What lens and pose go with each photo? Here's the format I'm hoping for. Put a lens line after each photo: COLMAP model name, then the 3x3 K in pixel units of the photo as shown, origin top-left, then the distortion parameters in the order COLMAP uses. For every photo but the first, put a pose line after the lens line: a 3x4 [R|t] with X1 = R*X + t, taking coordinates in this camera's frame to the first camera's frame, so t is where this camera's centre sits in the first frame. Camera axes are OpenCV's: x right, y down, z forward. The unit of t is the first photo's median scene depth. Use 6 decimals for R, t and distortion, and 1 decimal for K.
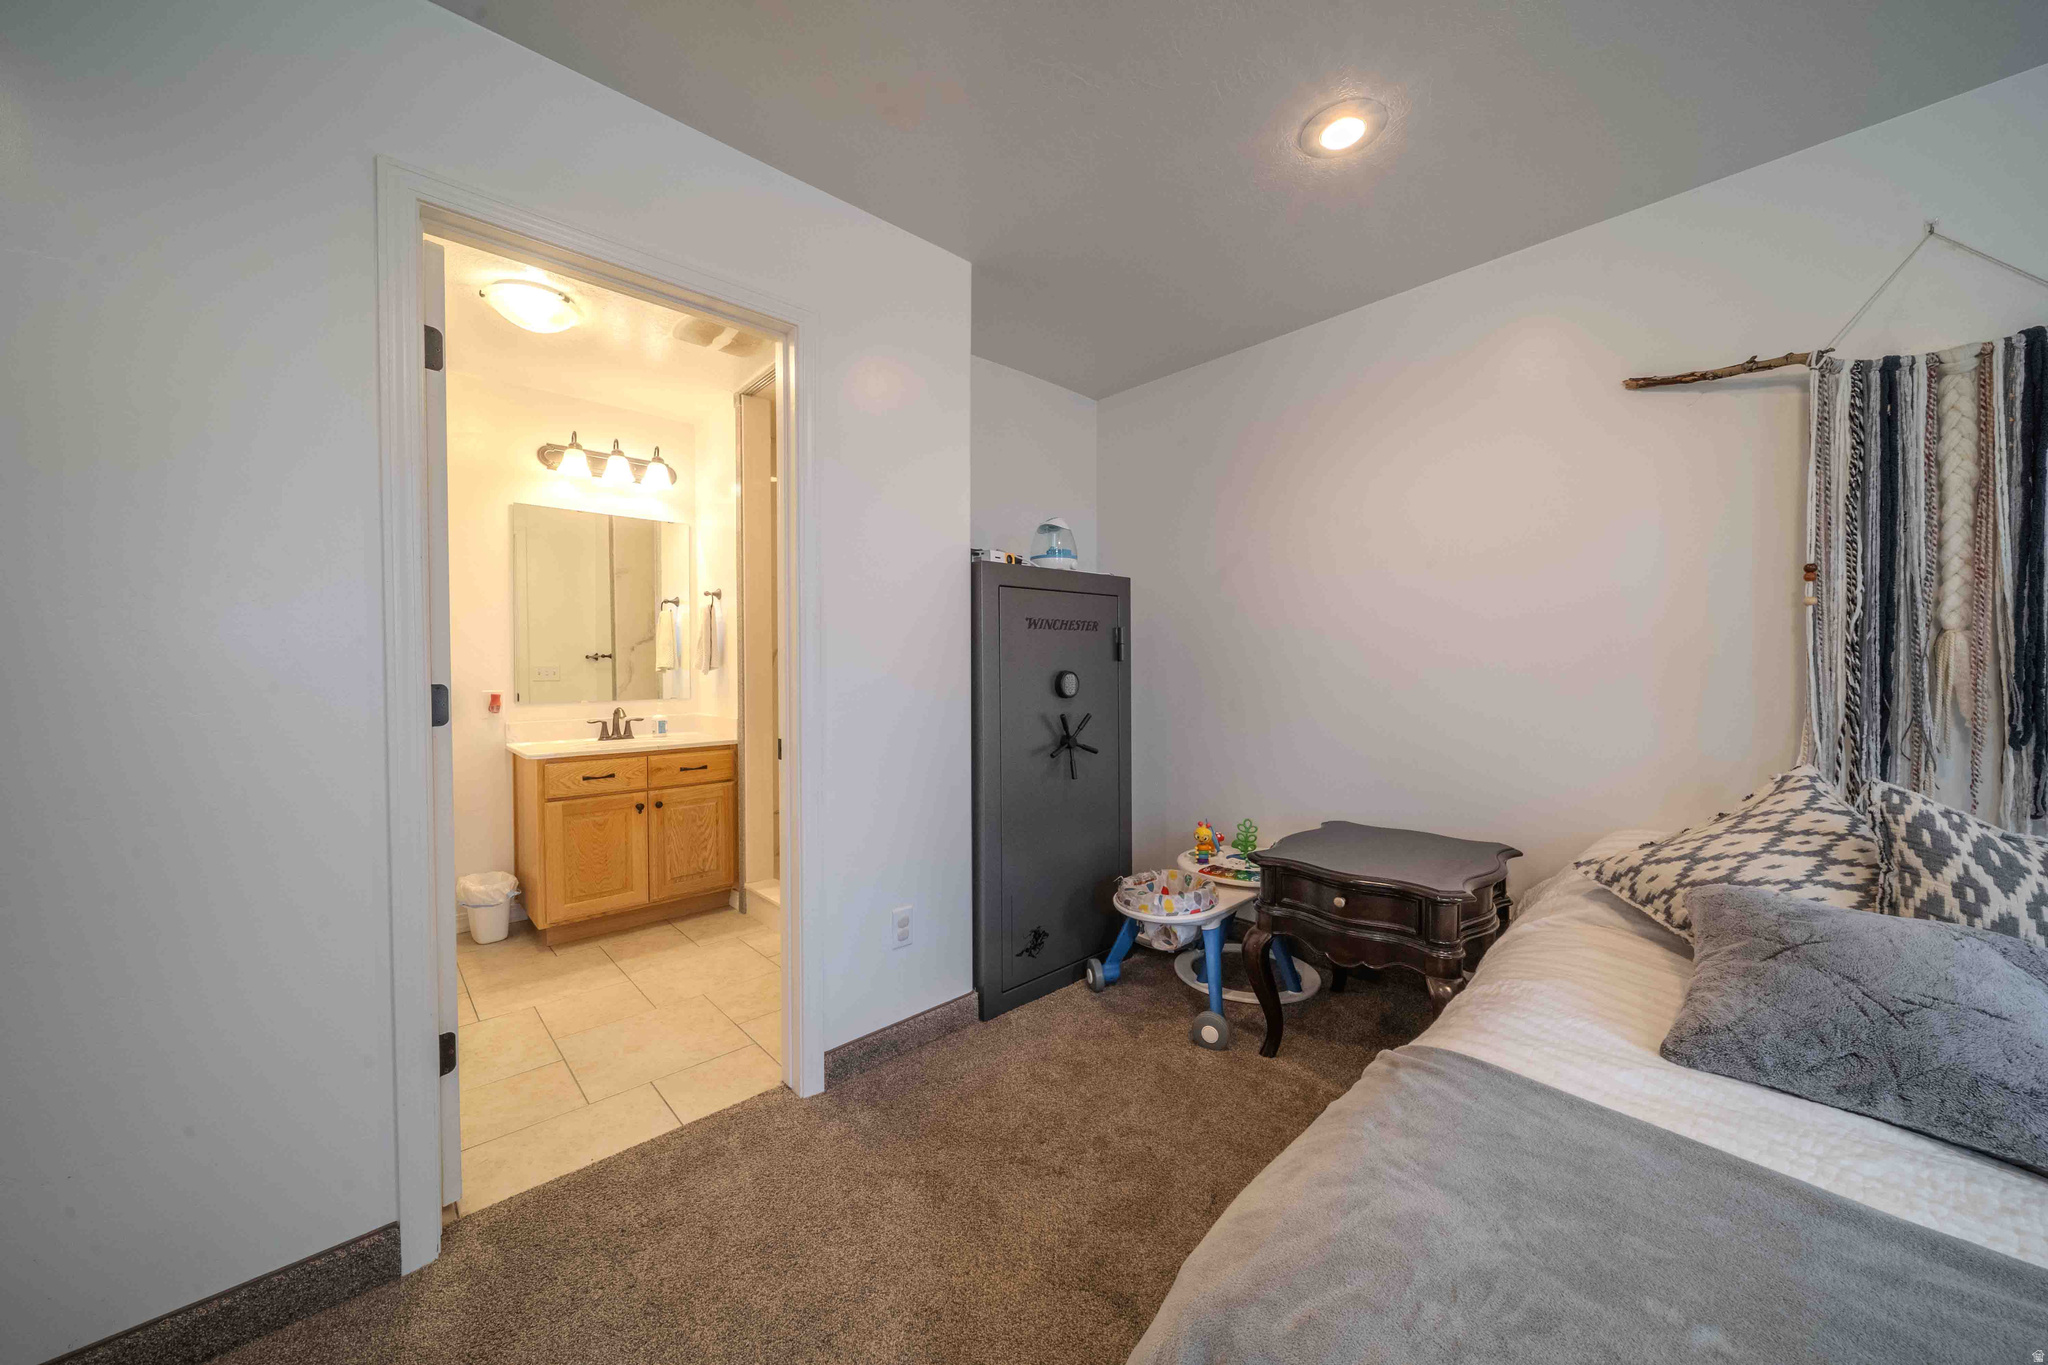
lens RADIAL K [[718.3, 0, 1018.6], [0, 718.3, 677.6], [0, 0, 1]] dist [0.020314, -0.005777]
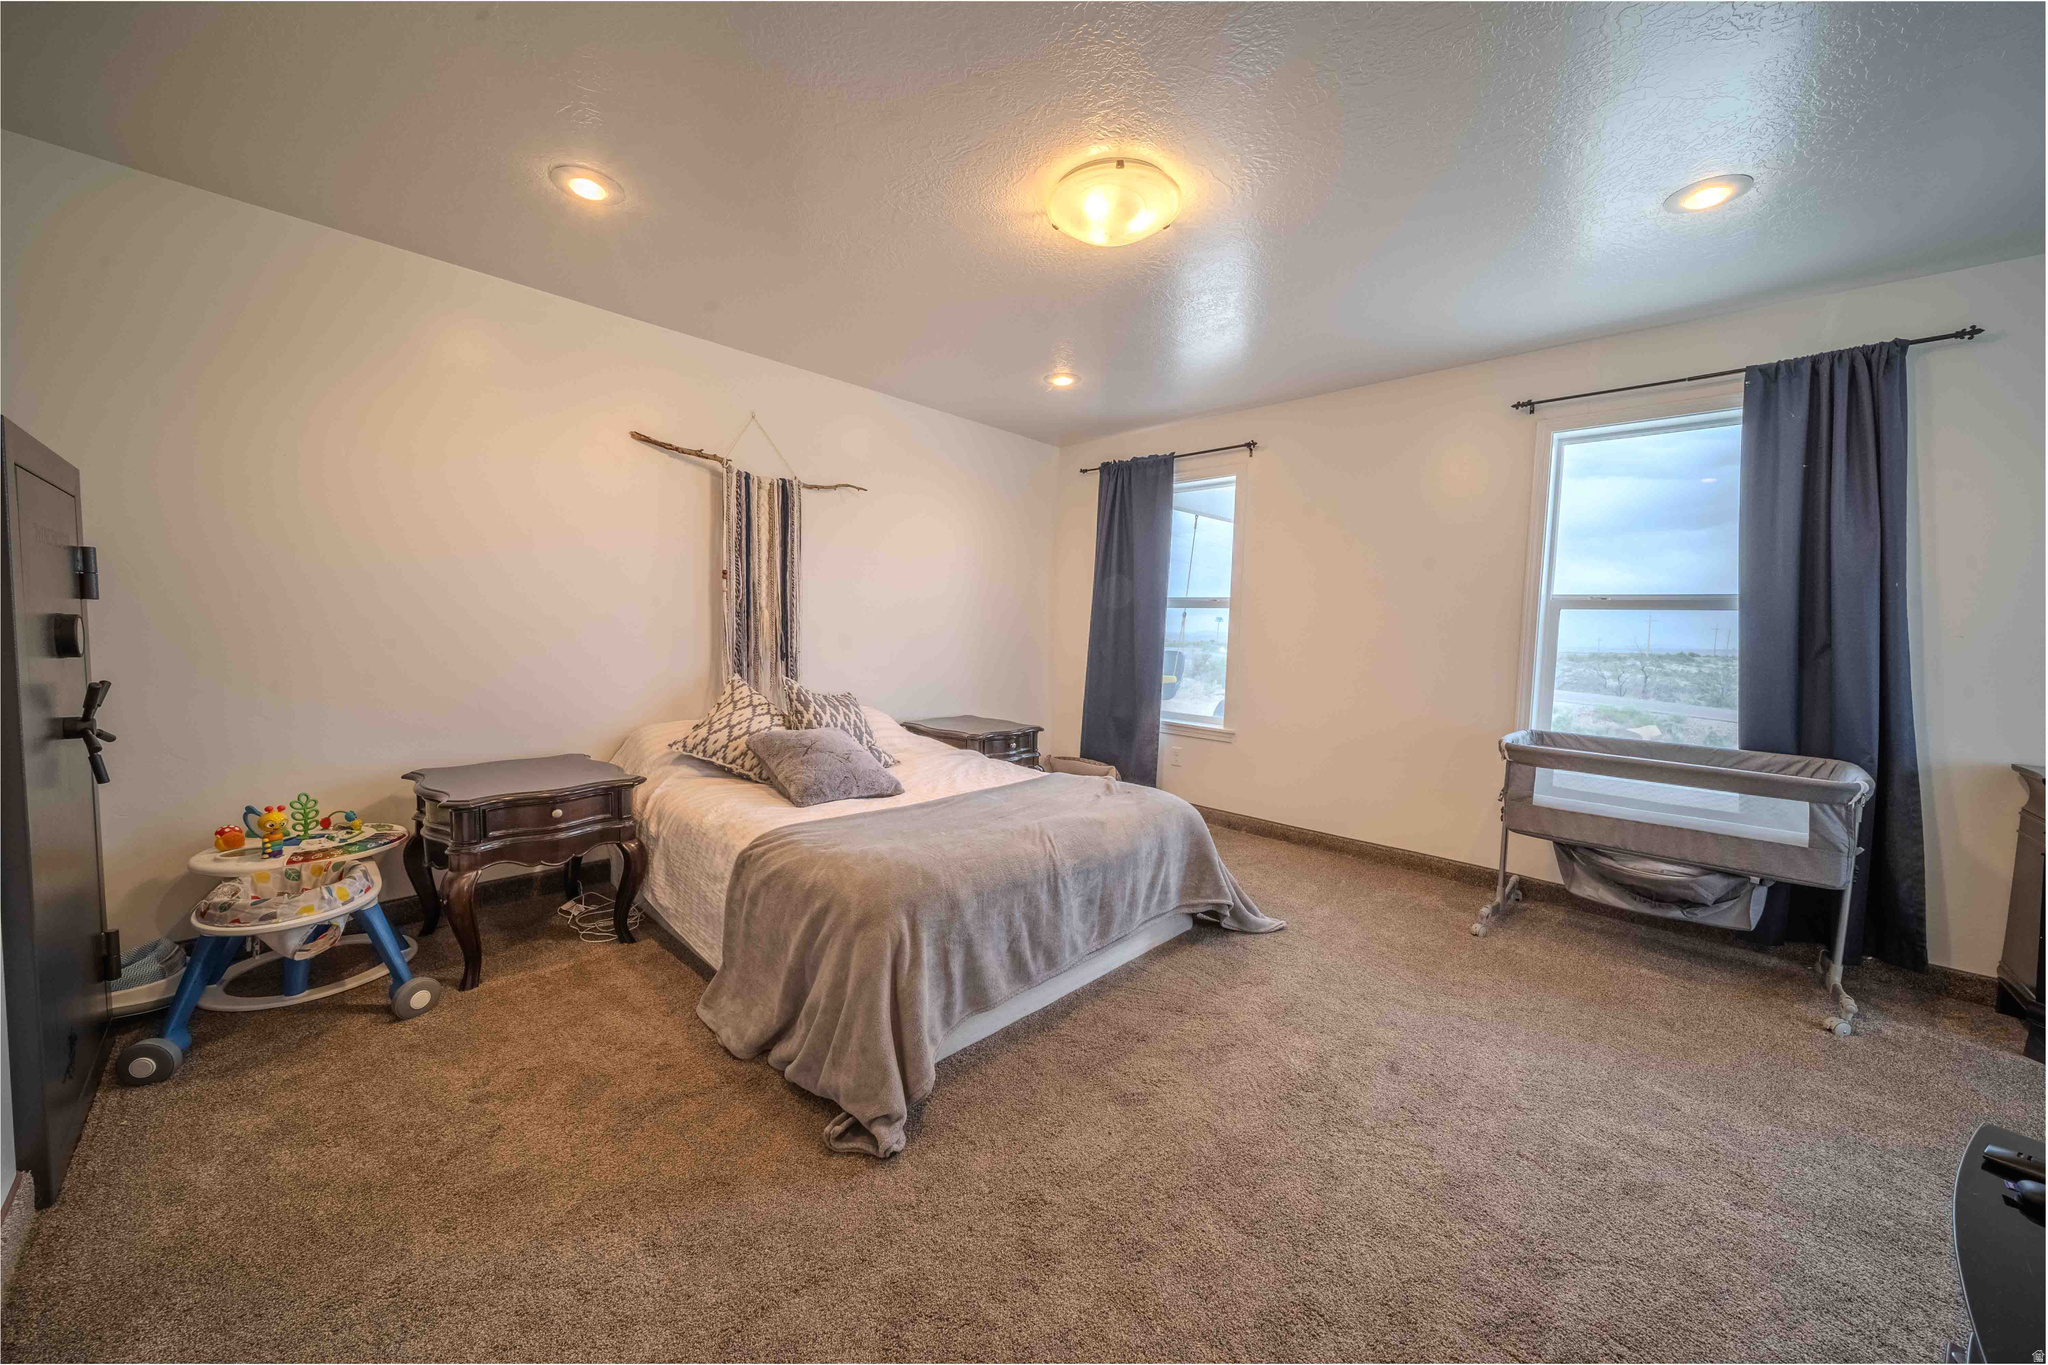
lens RADIAL K [[718.3, 0, 1018.6], [0, 718.3, 677.6], [0, 0, 1]] dist [0.020314, -0.005777]
pose [[-0.042709, -0.069148, 0.996692, -0.941856], [-0.011757, 0.997568, 0.068705, -0.013314], [-0.999018, -0.008784, -0.043419, 0.333866]]
